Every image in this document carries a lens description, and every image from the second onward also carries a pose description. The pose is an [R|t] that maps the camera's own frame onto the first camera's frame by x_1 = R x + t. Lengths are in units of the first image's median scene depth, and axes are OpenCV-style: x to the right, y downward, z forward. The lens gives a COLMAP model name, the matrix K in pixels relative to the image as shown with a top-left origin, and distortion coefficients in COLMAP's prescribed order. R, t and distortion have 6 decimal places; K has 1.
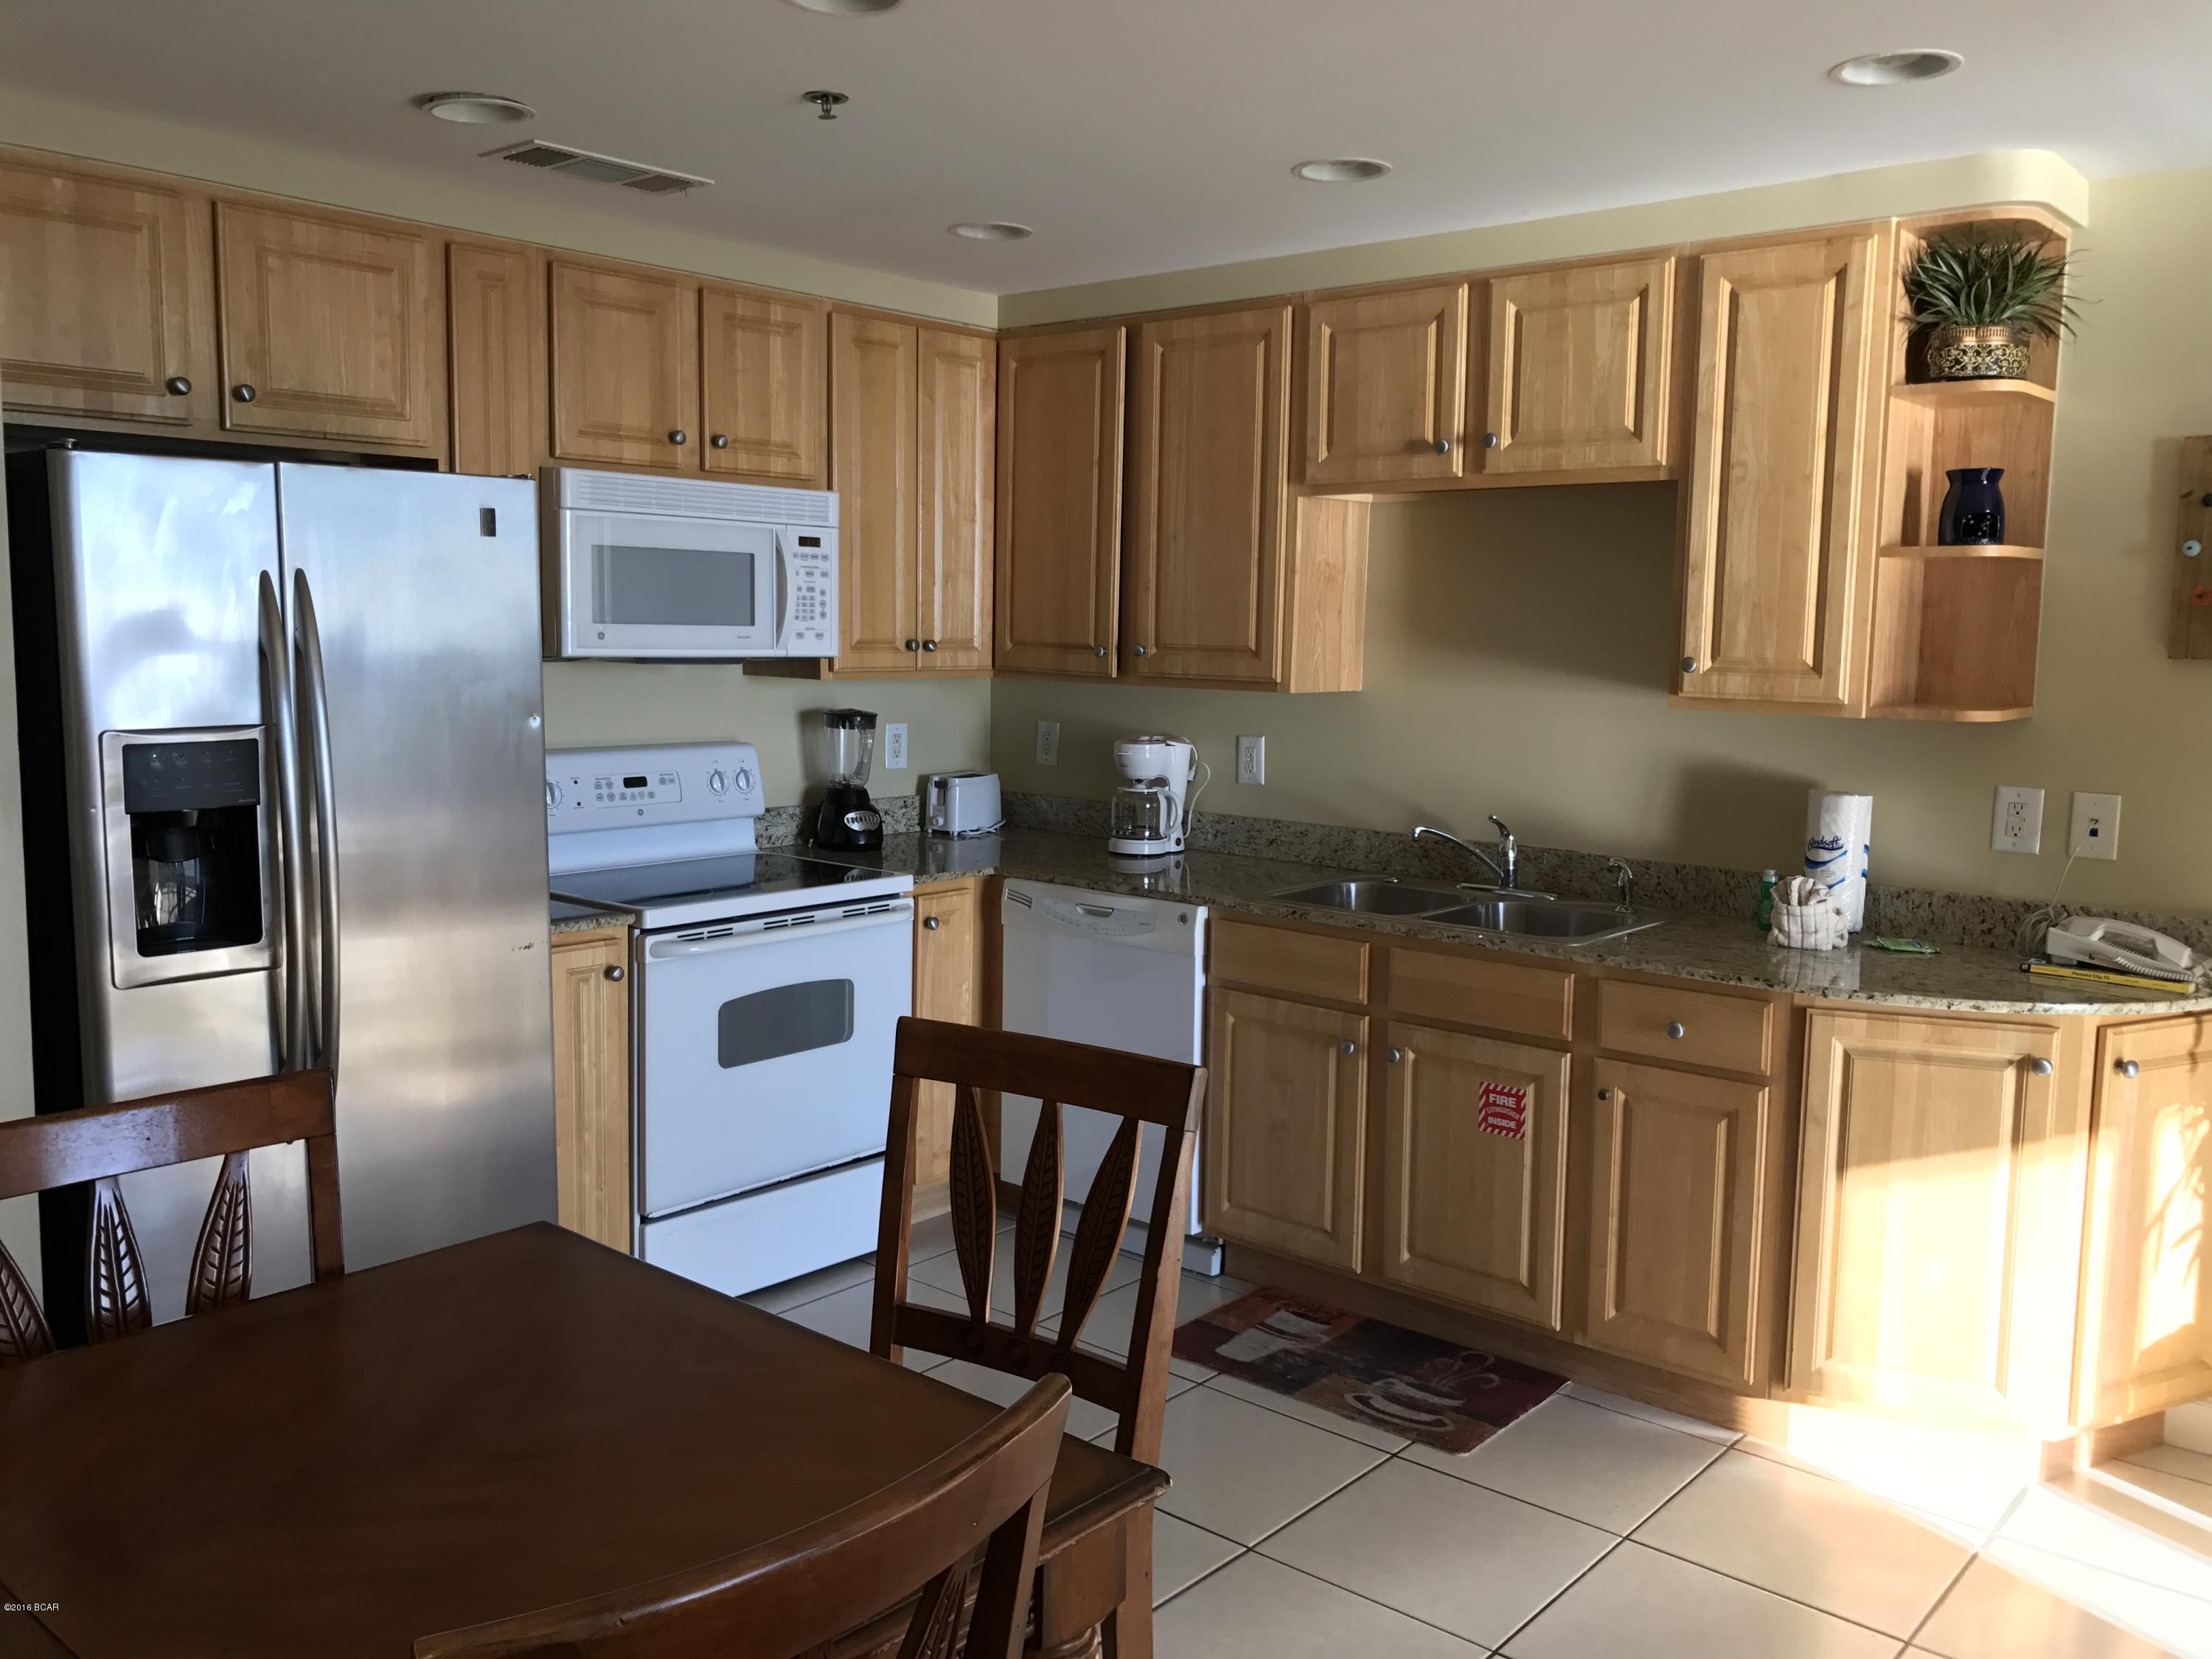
lens RADIAL K [[1777.4, 0, 1106.0], [0, 1777.4, 829.5], [0, 0, 1]] dist [0.150994, -0.202960]
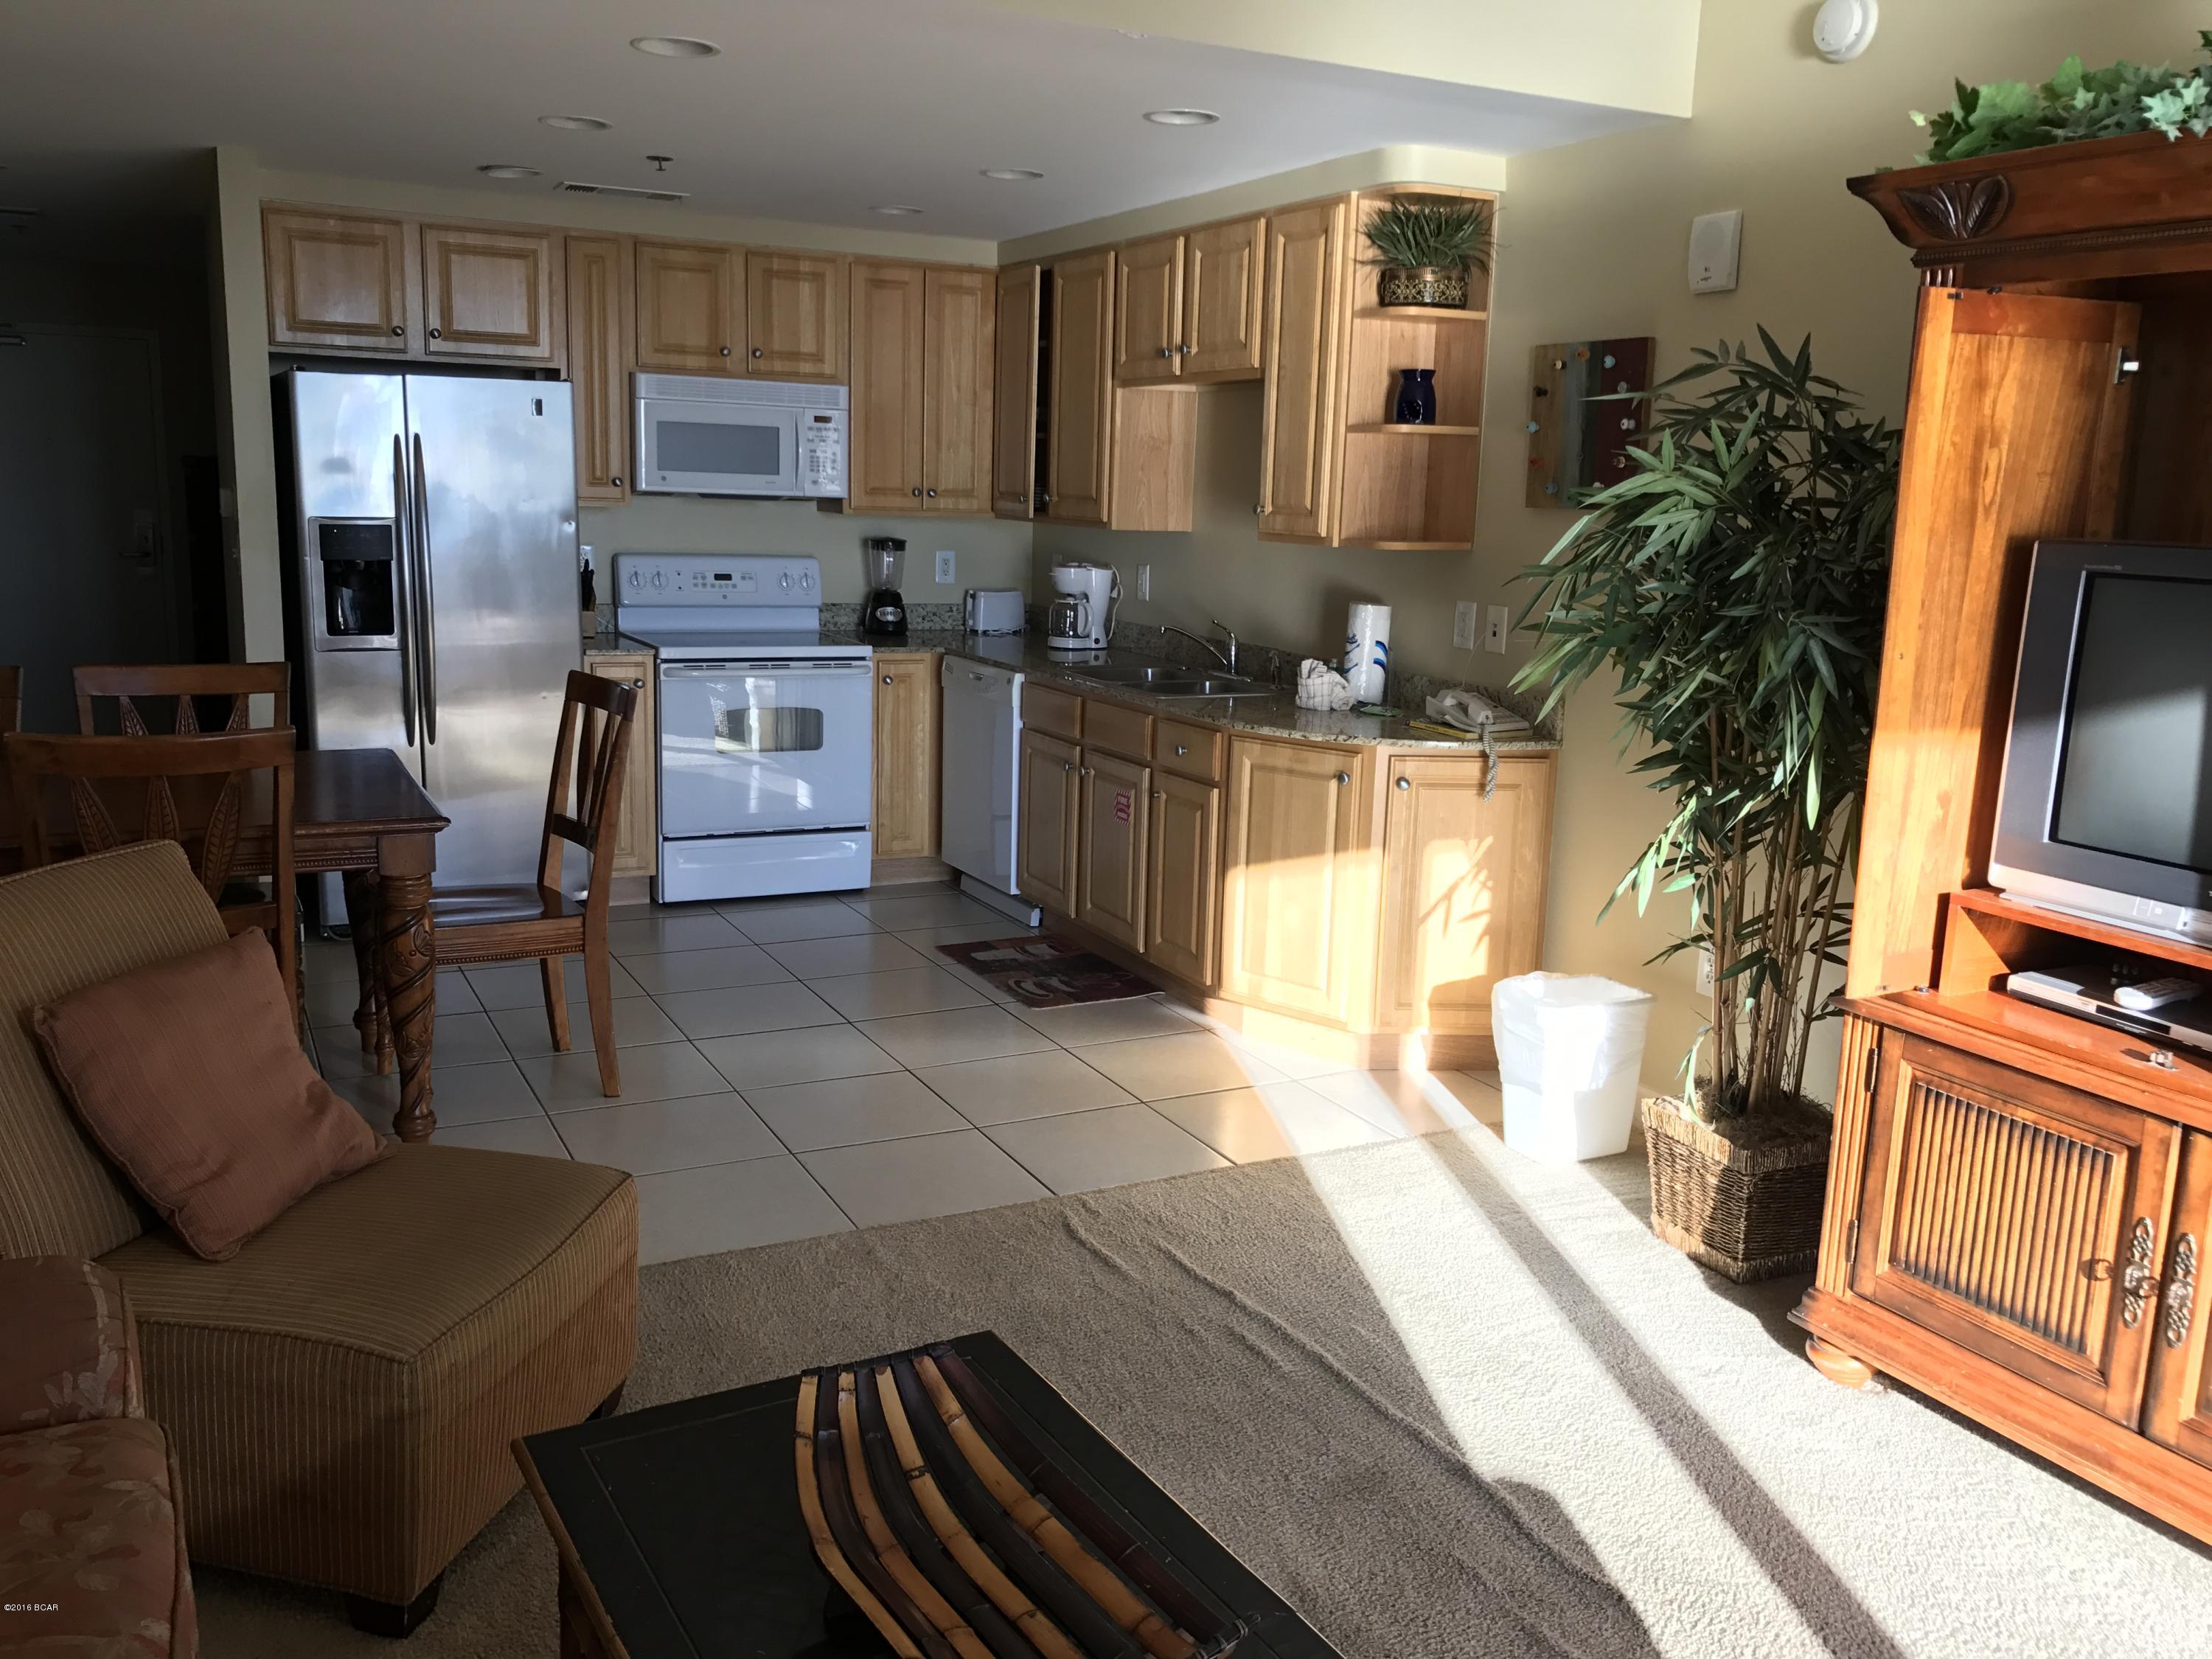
lens RADIAL K [[1777.4, 0, 1106.0], [0, 1777.4, 829.5], [0, 0, 1]] dist [0.150994, -0.202960]
pose [[0.921935, 0.085849, -0.377711, 0.699000], [-0.061356, 0.995185, 0.076433, 0.056155], [0.382454, -0.047291, 0.922763, -0.342876]]
